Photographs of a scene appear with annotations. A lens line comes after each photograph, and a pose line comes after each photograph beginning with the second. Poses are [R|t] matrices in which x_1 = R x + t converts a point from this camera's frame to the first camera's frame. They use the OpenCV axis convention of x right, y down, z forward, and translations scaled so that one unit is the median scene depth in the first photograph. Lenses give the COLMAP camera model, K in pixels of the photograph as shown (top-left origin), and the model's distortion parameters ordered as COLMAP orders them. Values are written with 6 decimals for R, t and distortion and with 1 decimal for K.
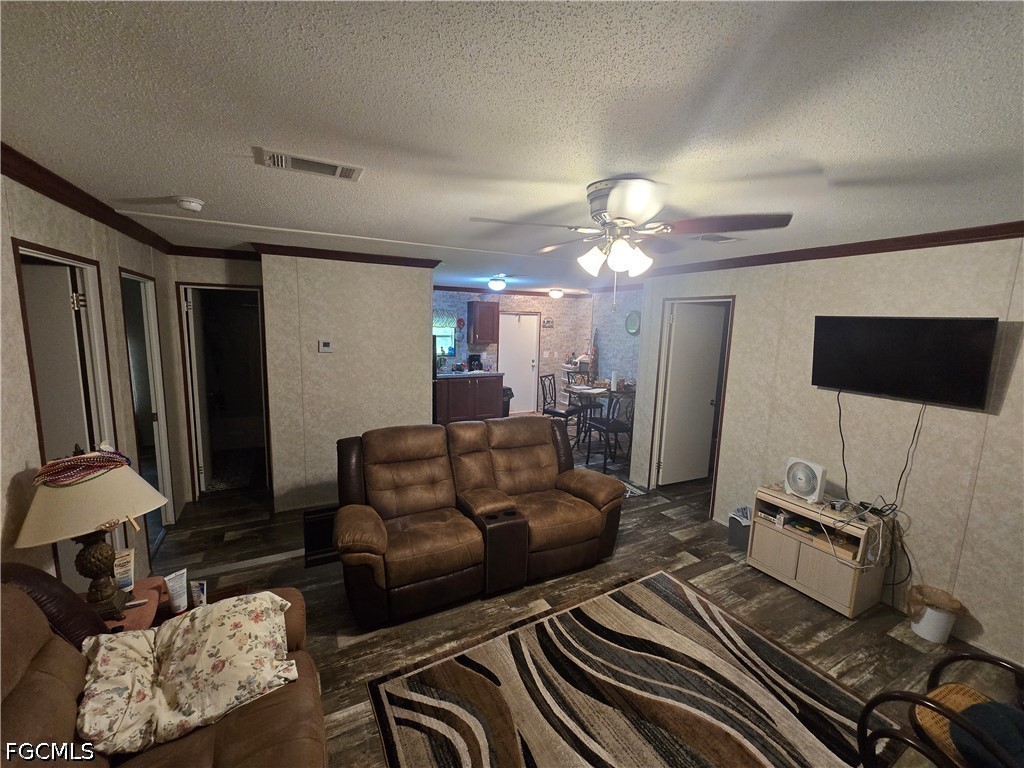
lens RADIAL K [[422.3, 0, 515.7], [0, 422.3, 383.3], [0, 0, 1]] dist [-0.000532, -0.000241]
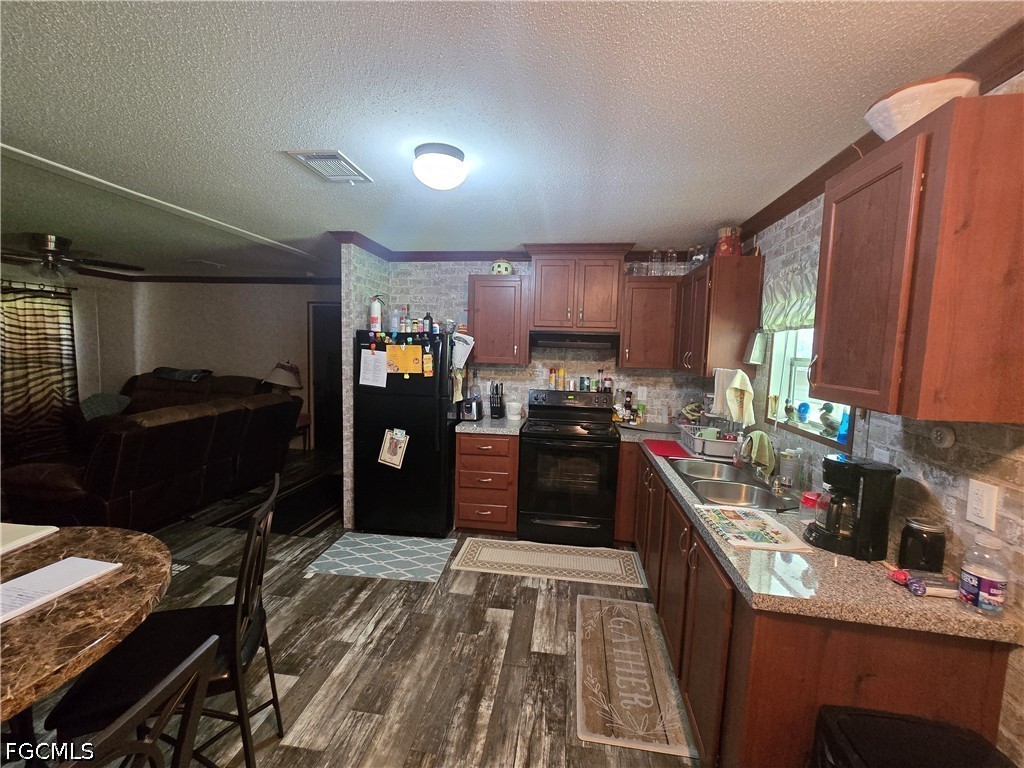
lens RADIAL K [[422.3, 0, 515.7], [0, 422.3, 383.3], [0, 0, 1]] dist [-0.000532, -0.000241]
pose [[-0.578447, 0.023570, -0.815379, 0.413028], [-0.163602, 0.975920, 0.144274, -0.290028], [0.799145, 0.216852, -0.560662, 2.742959]]
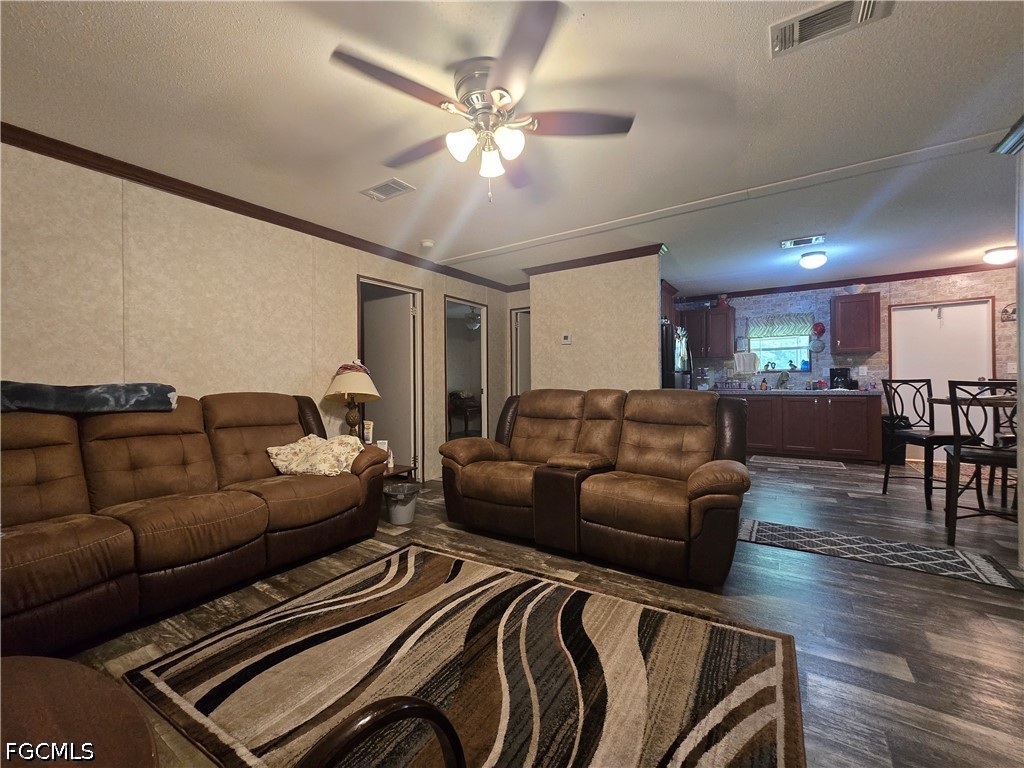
lens RADIAL K [[418.0, 0, 514.7], [0, 418.0, 383.1], [0, 0, 1]] dist [-0.001149, 0.000023]
pose [[0.482567, -0.026129, -0.875469, 0.759852], [-0.101853, 0.991099, -0.085722, 0.222970], [0.869916, 0.130536, 0.475611, 0.453092]]
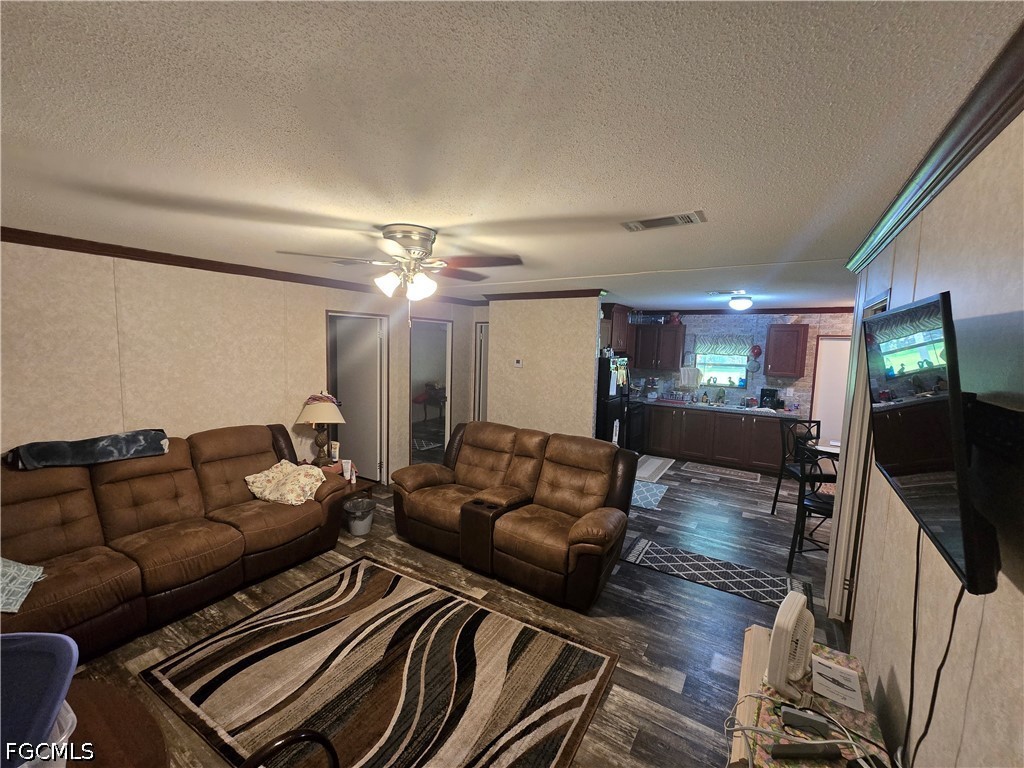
lens RADIAL K [[416.3, 0, 512.0], [0, 416.3, 384.0], [0, 0, 1]] dist [-0.000728, -0.000086]
pose [[0.493558, 0.073229, -0.866625, 1.011121], [-0.137115, 0.990539, 0.005611, -0.037529], [0.858837, 0.116058, 0.498929, 0.465628]]
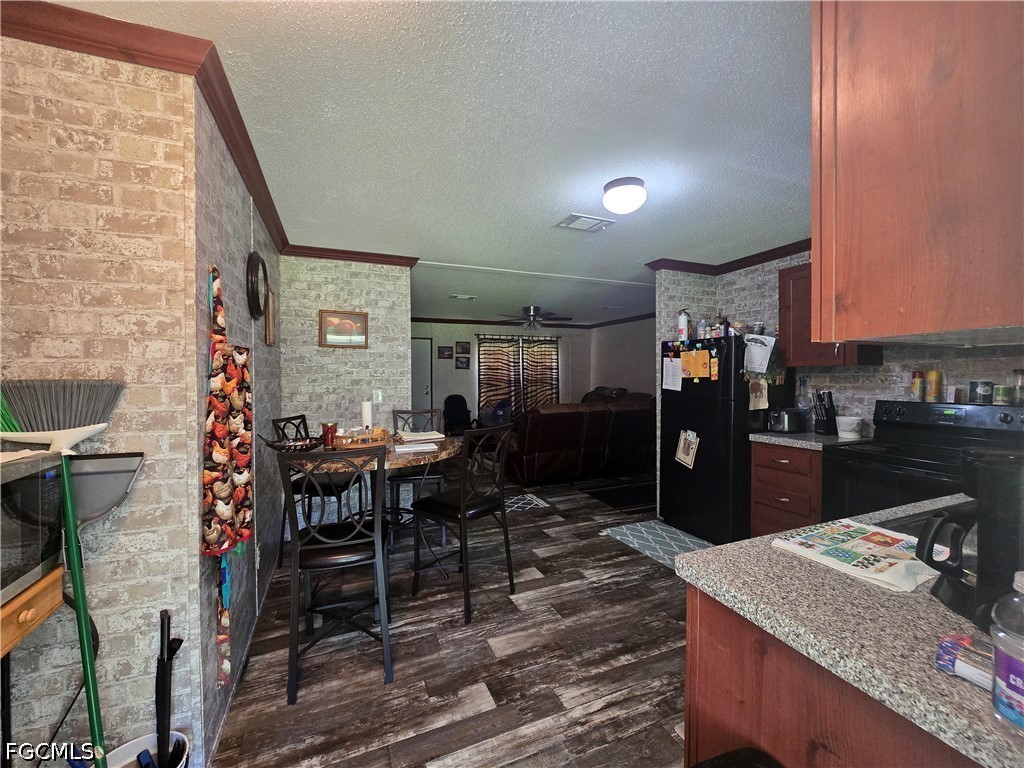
lens RADIAL K [[421.1, 0, 515.2], [0, 421.1, 382.6], [0, 0, 1]] dist [-0.003491, -0.000668]
pose [[-0.996428, -0.026826, 0.080077, 0.057437], [-0.013387, 0.986392, 0.163864, -0.277908], [-0.083383, 0.162207, -0.983227, 3.097517]]
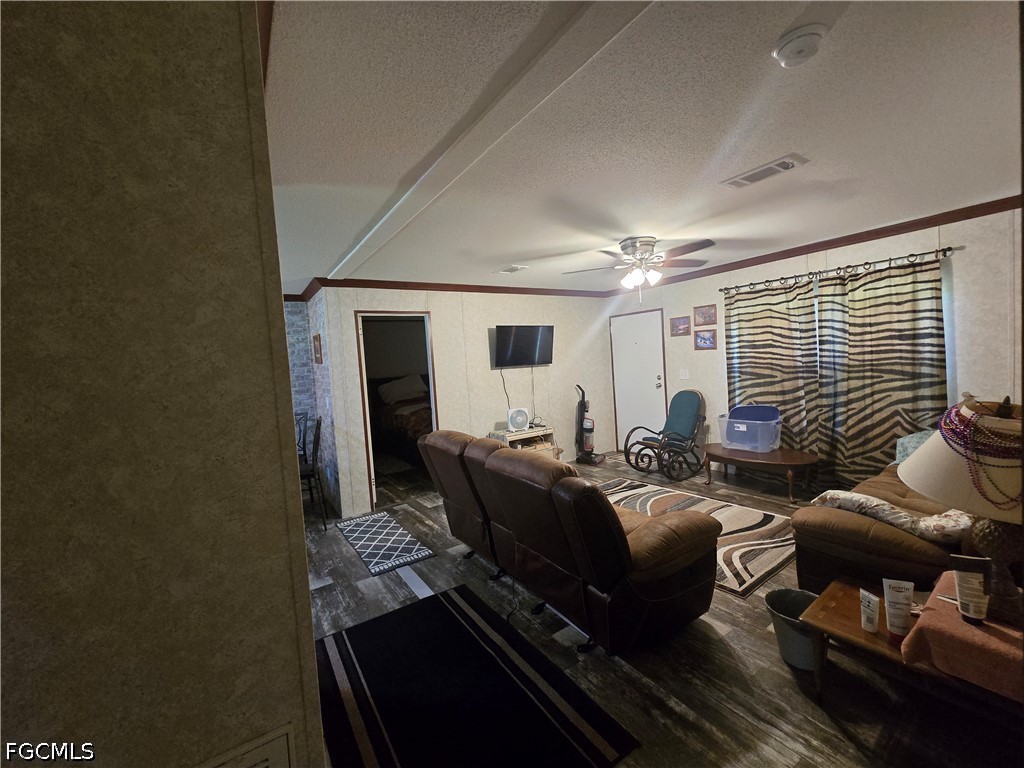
lens RADIAL K [[421.8, 0, 519.4], [0, 421.8, 380.9], [0, 0, 1]] dist [-0.000834, -0.000087]
pose [[-0.116089, -0.074285, 0.990457, -1.084302], [0.203212, 0.974329, 0.096894, -0.096315], [-0.972228, 0.212521, -0.098013, 1.234593]]
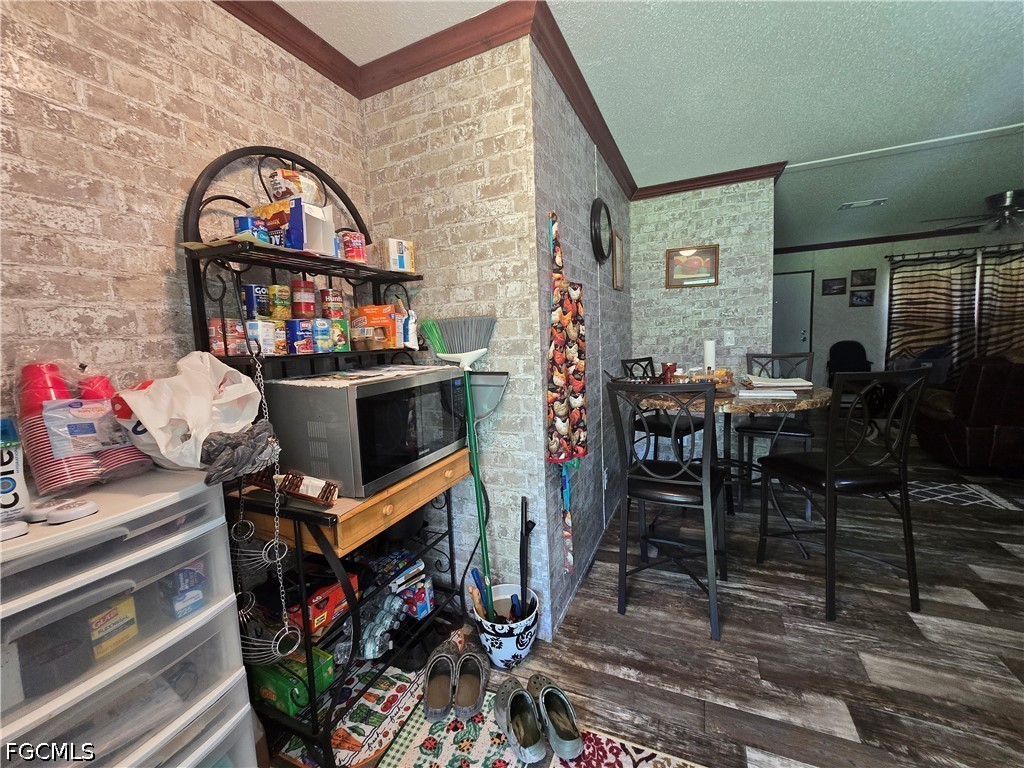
lens RADIAL K [[421.5, 0, 513.1], [0, 421.5, 381.9], [0, 0, 1]] dist [-0.004565, 0.002470]
pose [[-0.618556, -0.084327, 0.781203, 0.031499], [0.139601, 0.966612, 0.214877, -0.231734], [-0.773240, 0.241970, -0.586132, 3.031216]]
